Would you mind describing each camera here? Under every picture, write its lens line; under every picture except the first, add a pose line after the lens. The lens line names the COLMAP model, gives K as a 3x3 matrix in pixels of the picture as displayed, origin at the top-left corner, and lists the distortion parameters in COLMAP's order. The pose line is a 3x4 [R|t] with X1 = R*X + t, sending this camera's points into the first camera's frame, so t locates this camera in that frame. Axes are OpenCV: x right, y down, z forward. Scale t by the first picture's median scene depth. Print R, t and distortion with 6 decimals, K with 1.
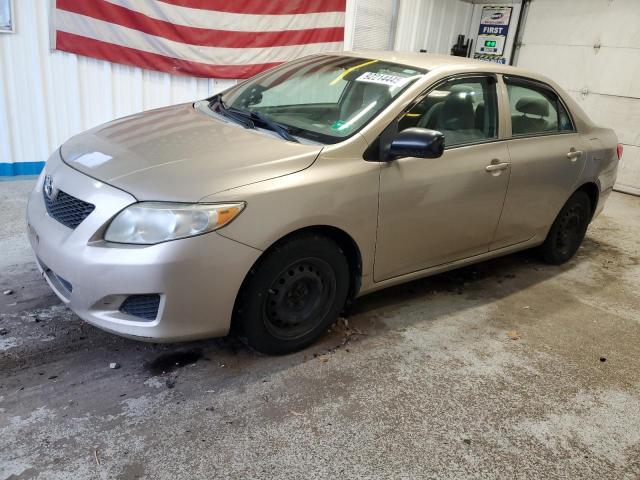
lens RADIAL K [[566.3, 0, 325.3], [0, 566.3, 254.7], [0, 0, 1]] dist [0.007138, 0.013879]
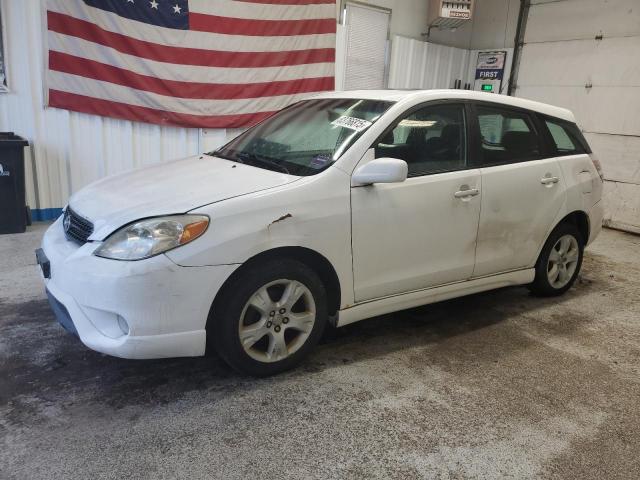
lens RADIAL K [[566.3, 0, 325.3], [0, 566.3, 254.7], [0, 0, 1]] dist [0.007138, 0.013879]
pose [[0.996709, -0.013546, -0.079925, 0.110726], [0.006829, 0.996465, -0.083730, 0.012424], [0.080777, 0.082908, 0.993278, -0.006860]]
